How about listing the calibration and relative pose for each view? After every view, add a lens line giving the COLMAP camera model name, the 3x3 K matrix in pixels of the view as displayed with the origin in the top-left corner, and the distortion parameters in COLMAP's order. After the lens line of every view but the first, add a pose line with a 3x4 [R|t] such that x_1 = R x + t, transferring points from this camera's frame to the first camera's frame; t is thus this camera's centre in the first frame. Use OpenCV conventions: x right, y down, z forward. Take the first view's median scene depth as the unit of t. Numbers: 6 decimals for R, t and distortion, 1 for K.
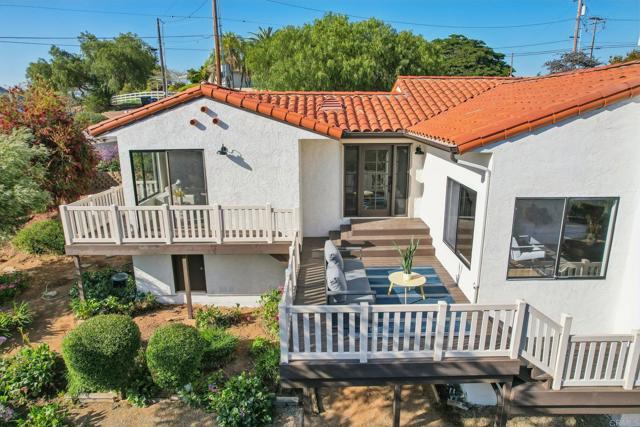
lens RADIAL K [[420.9, 0, 320.0], [0, 420.9, 213.5], [0, 0, 1]] dist [-0.043221, 0.002413]
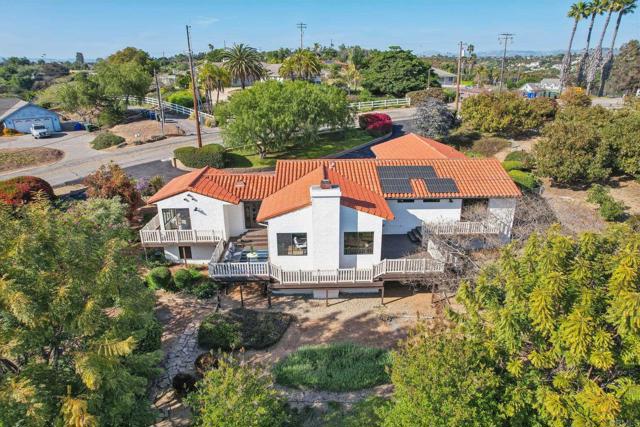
lens RADIAL K [[420.9, 0, 320.0], [0, 420.9, 213.5], [0, 0, 1]] dist [-0.043221, 0.002413]
pose [[0.999801, -0.007362, 0.018530, 0.549764], [0.005550, 0.995363, 0.096025, -0.388385], [-0.019151, -0.095903, 0.995206, -1.818520]]
